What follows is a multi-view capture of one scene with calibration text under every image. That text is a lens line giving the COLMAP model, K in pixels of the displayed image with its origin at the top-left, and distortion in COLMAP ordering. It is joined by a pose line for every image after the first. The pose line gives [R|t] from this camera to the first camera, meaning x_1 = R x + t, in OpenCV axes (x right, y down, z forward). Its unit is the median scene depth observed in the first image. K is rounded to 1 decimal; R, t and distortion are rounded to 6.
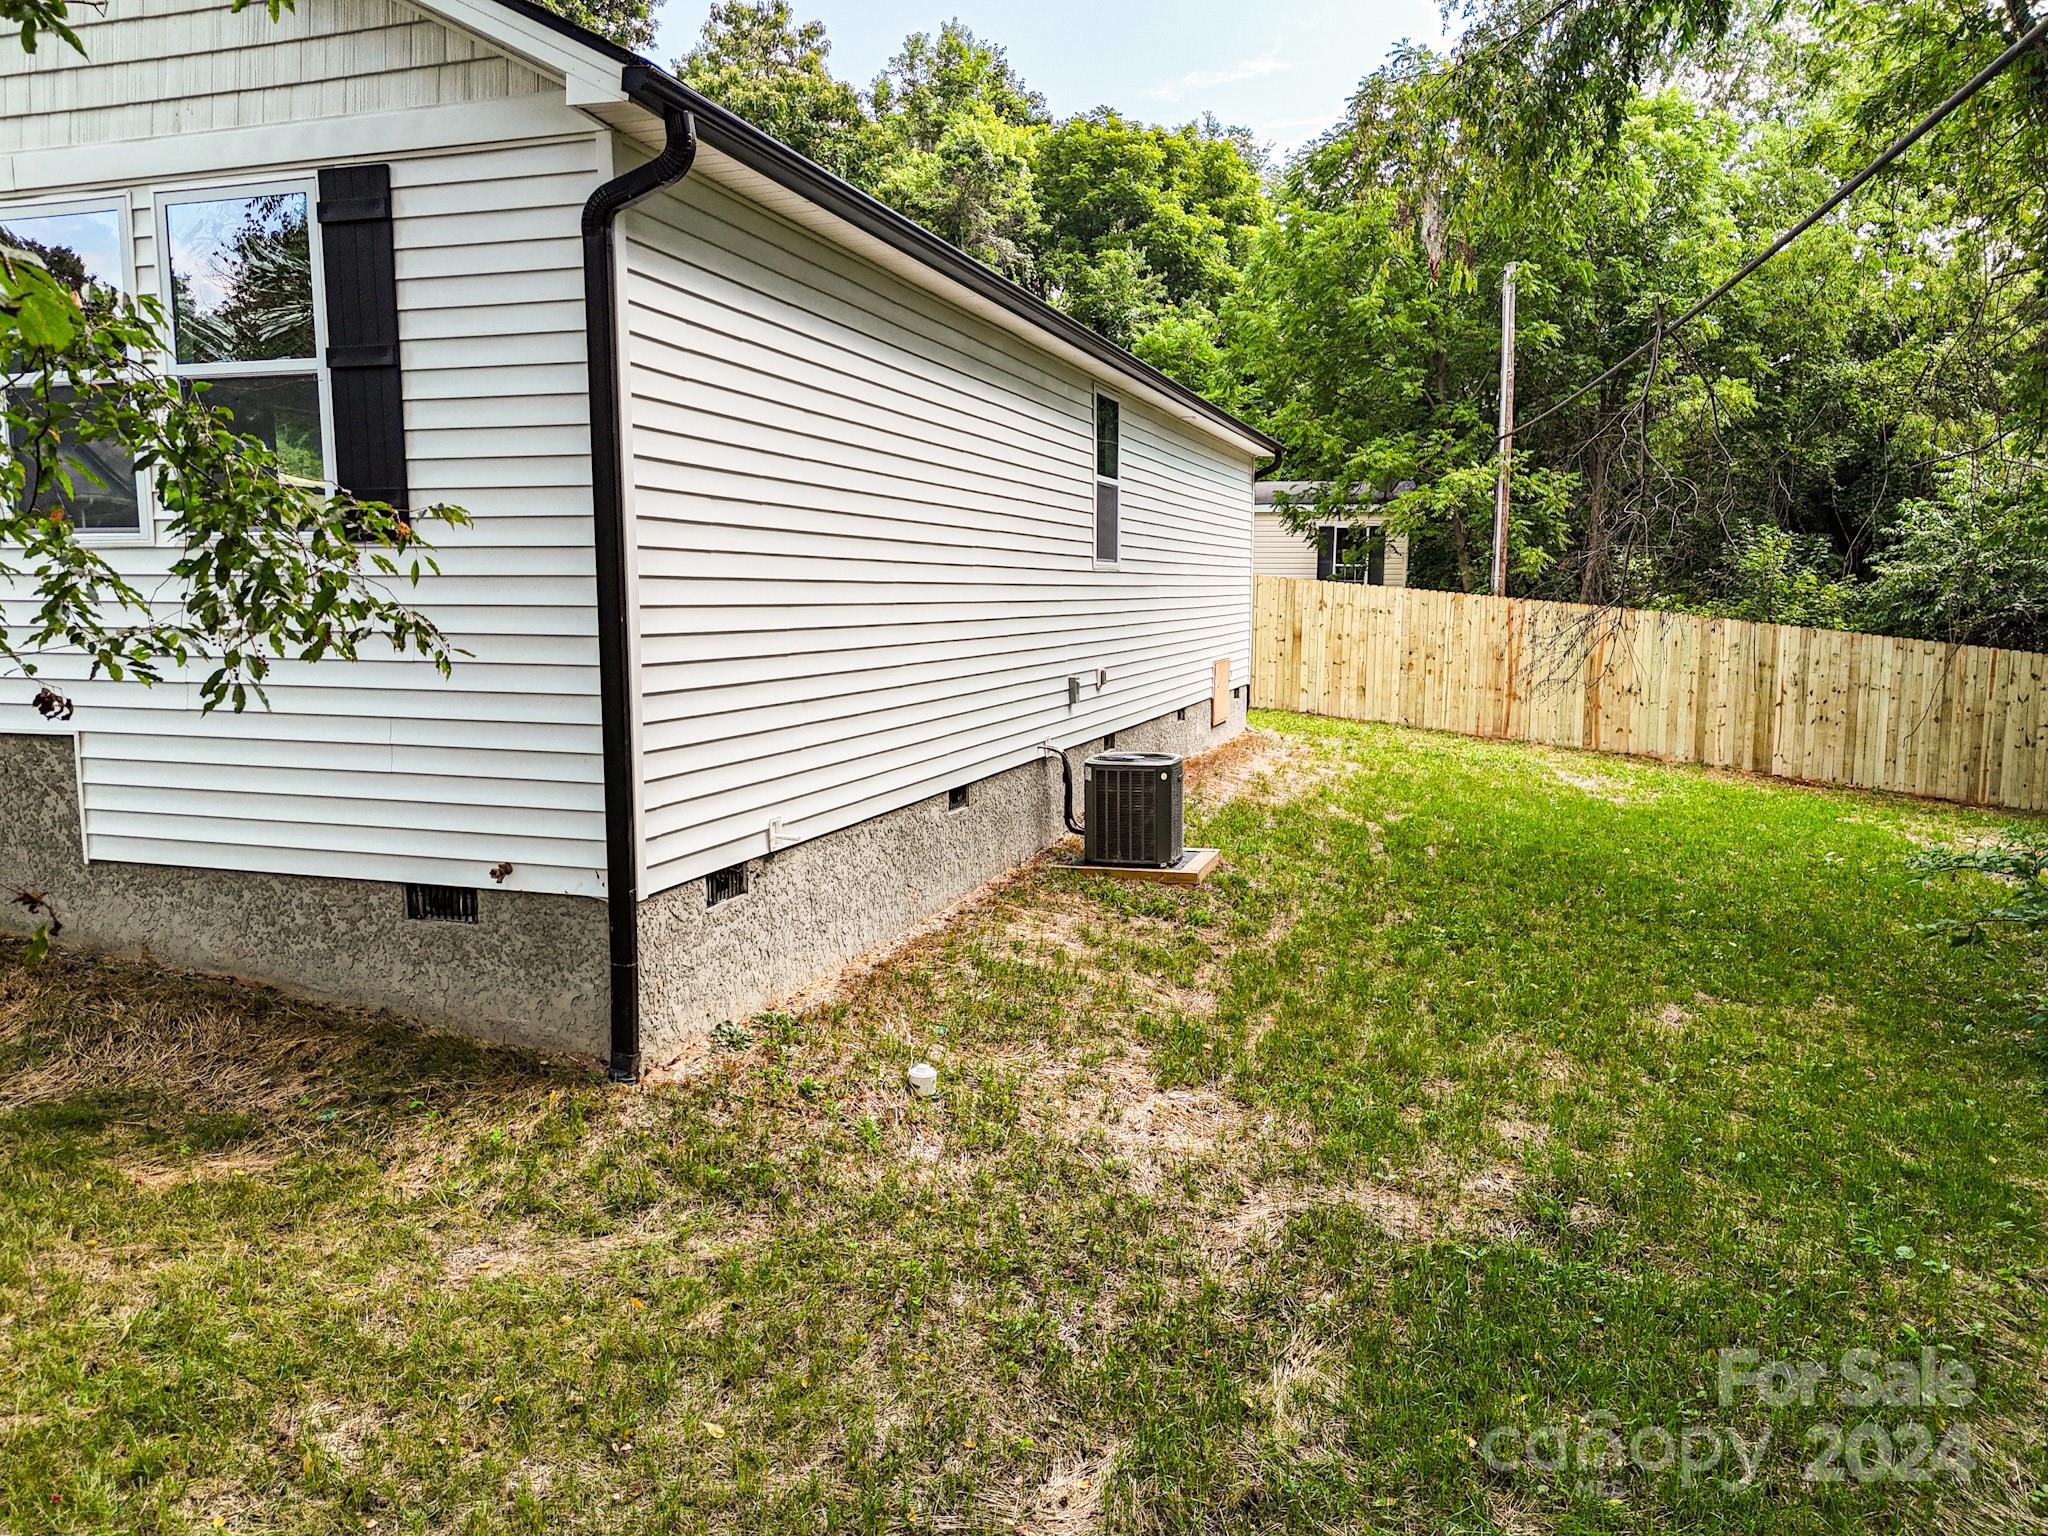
lens RADIAL K [[1507.0, 0, 1021.0], [0, 1507.0, 765.8], [0, 0, 1]] dist [0.072910, -0.067395]
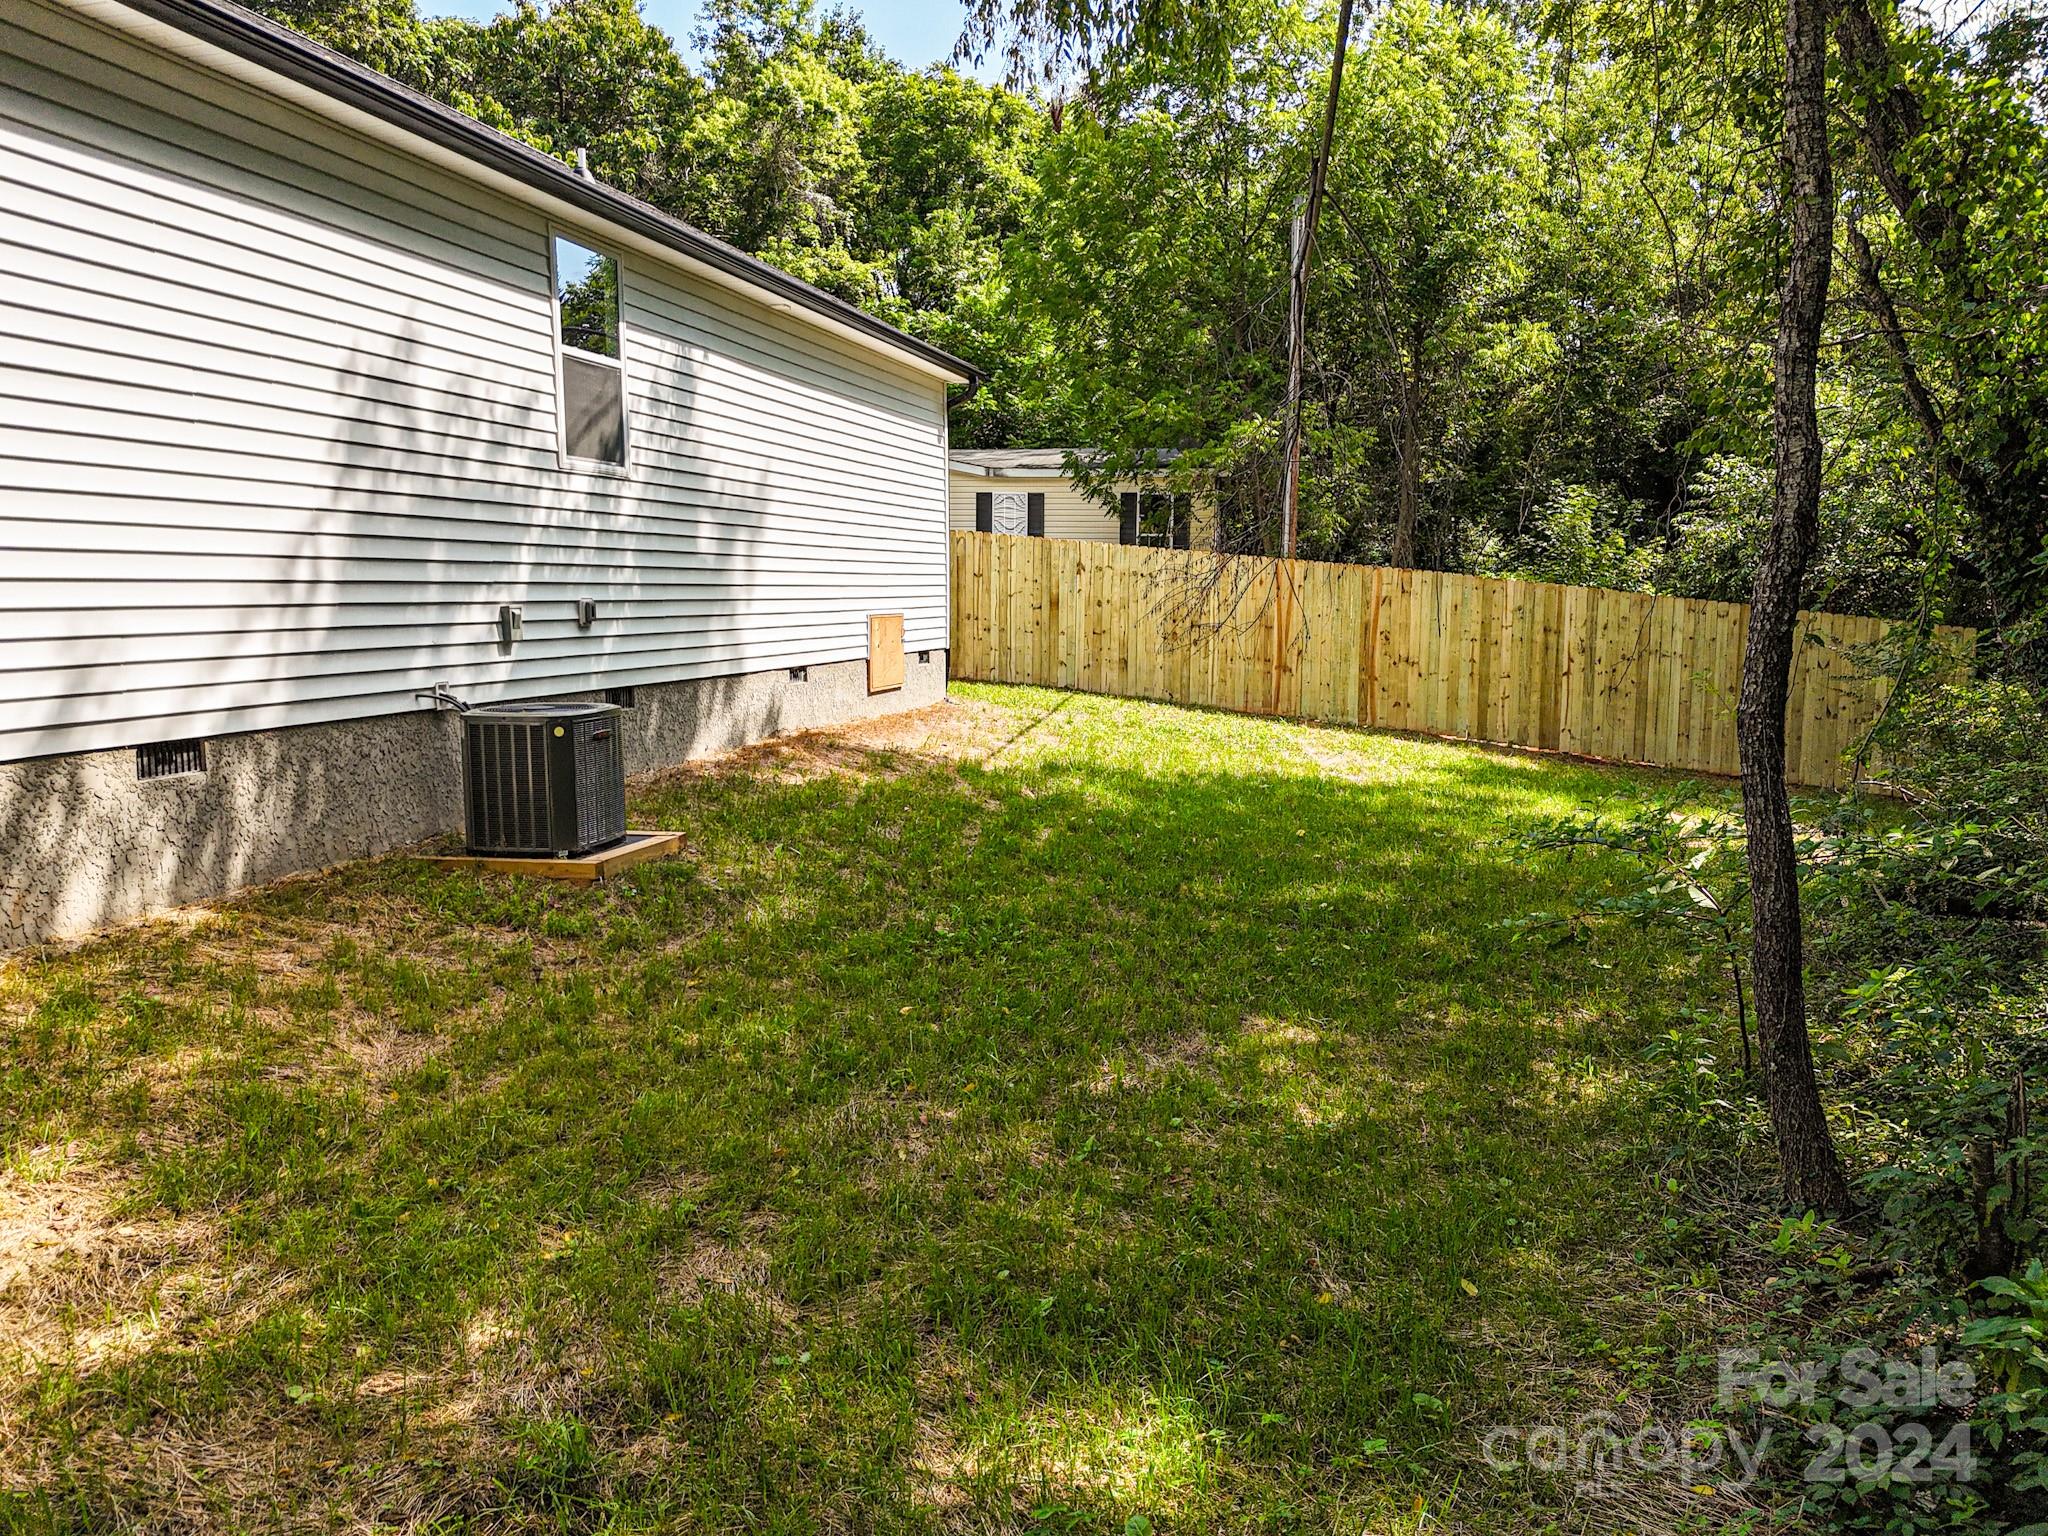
lens RADIAL K [[1507.0, 0, 1021.0], [0, 1507.0, 765.8], [0, 0, 1]] dist [0.072910, -0.067395]
pose [[0.998804, -0.007001, 0.048382, 0.120646], [0.007000, 0.999975, 0.000189, 0.010721], [-0.048382, 0.000150, 0.998829, 0.109512]]
